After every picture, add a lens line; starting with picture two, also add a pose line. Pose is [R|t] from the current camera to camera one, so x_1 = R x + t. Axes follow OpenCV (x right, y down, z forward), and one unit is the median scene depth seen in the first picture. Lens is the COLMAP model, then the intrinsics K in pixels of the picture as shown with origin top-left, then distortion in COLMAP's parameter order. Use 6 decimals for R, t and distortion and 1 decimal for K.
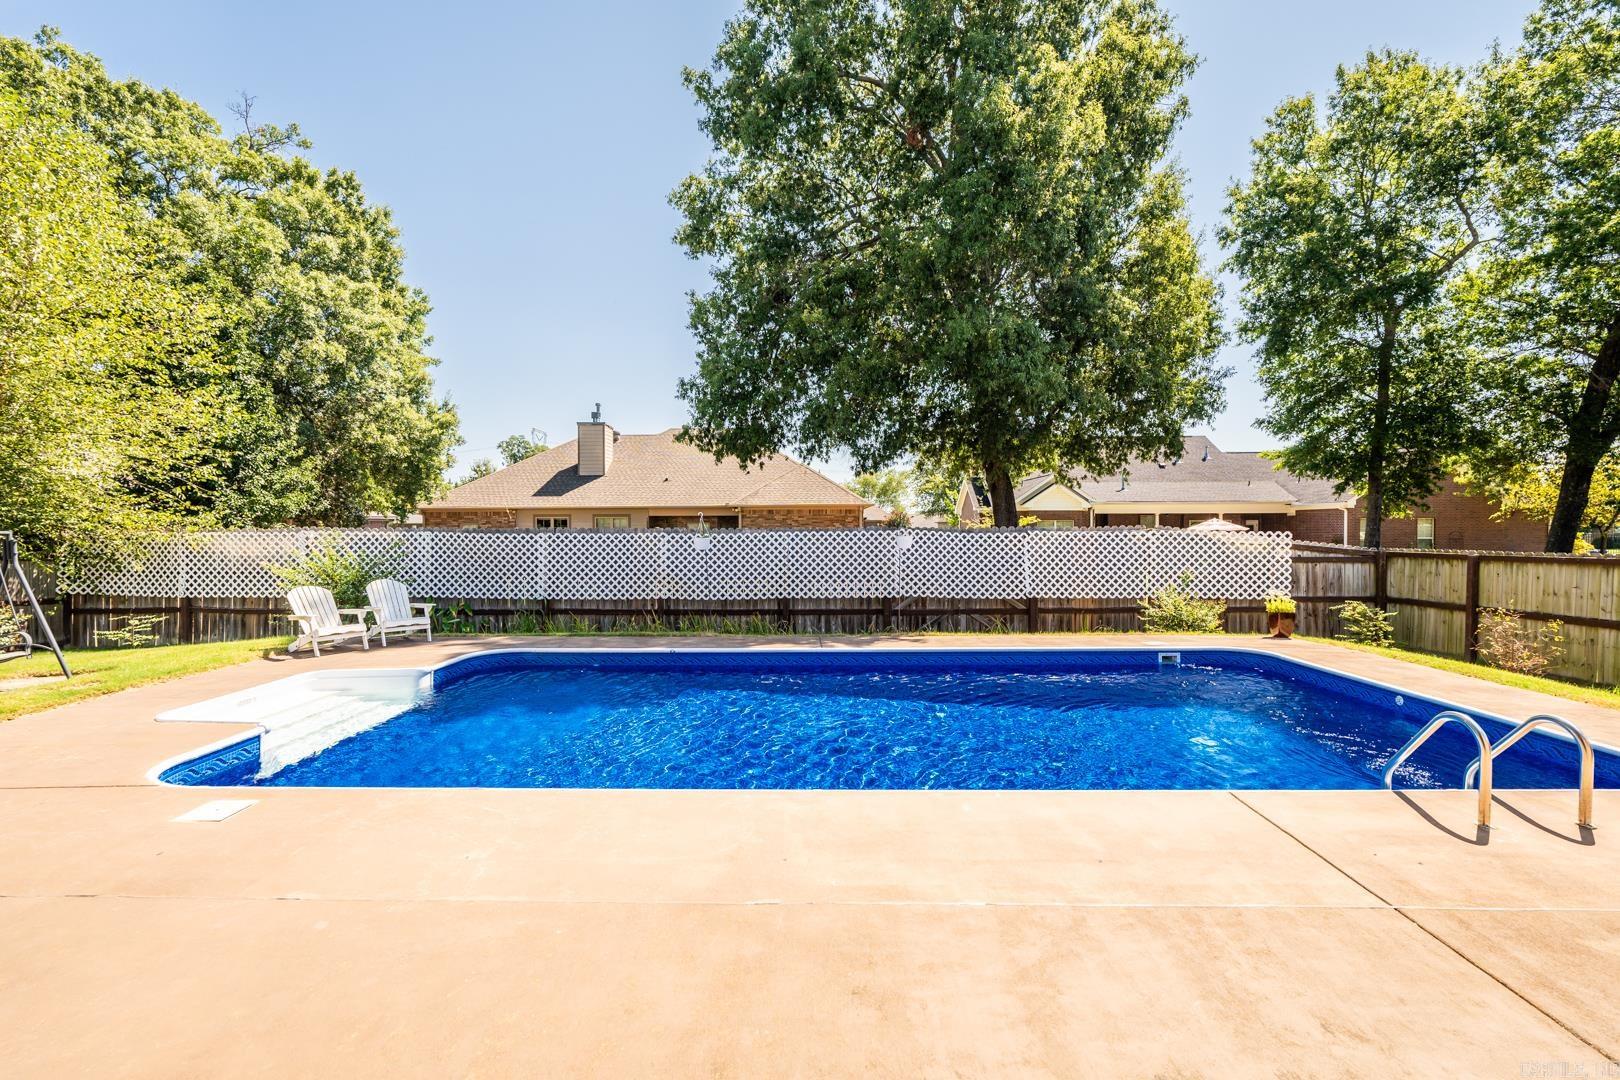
lens RADIAL K [[714.9, 0, 813.6], [0, 714.9, 539.1], [0, 0, 1]] dist [-0.008063, 0.000895]
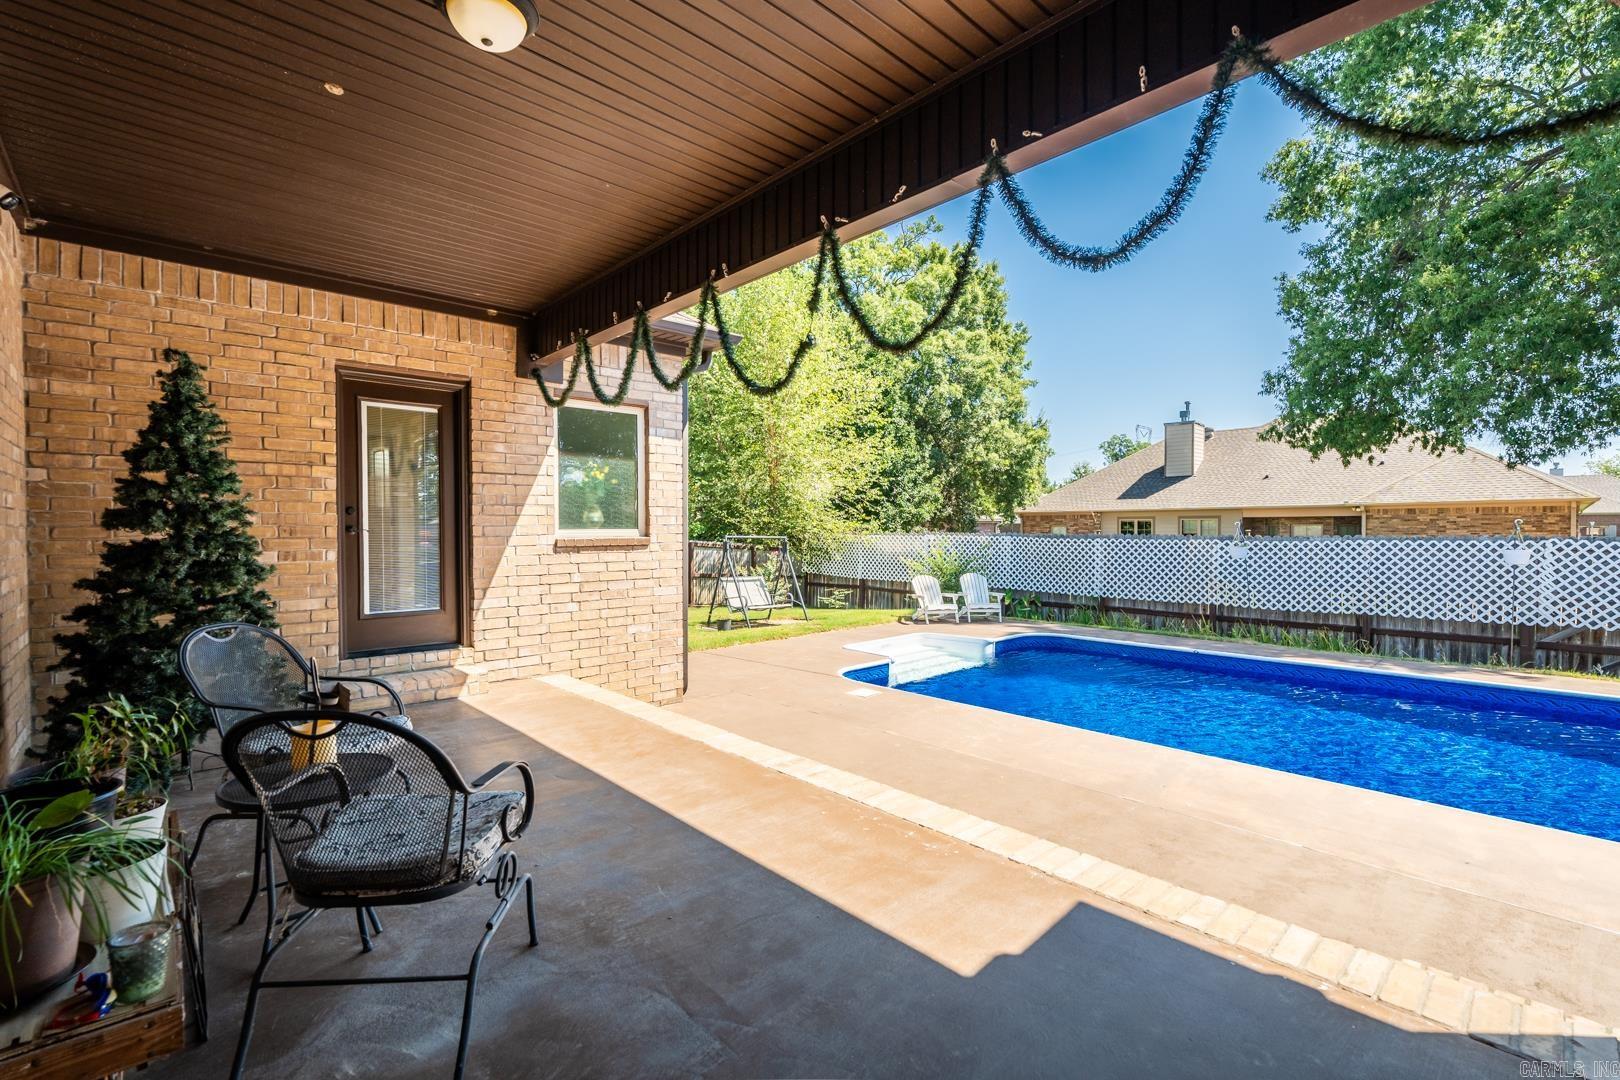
lens RADIAL K [[714.9, 0, 807.9], [0, 714.9, 537.3], [0, 0, 1]] dist [-0.008063, 0.000895]
pose [[0.691850, 0.010920, -0.721959, 0.077843], [-0.011224, 0.999927, 0.004368, -0.006628], [0.721954, 0.005081, 0.691922, -0.078064]]
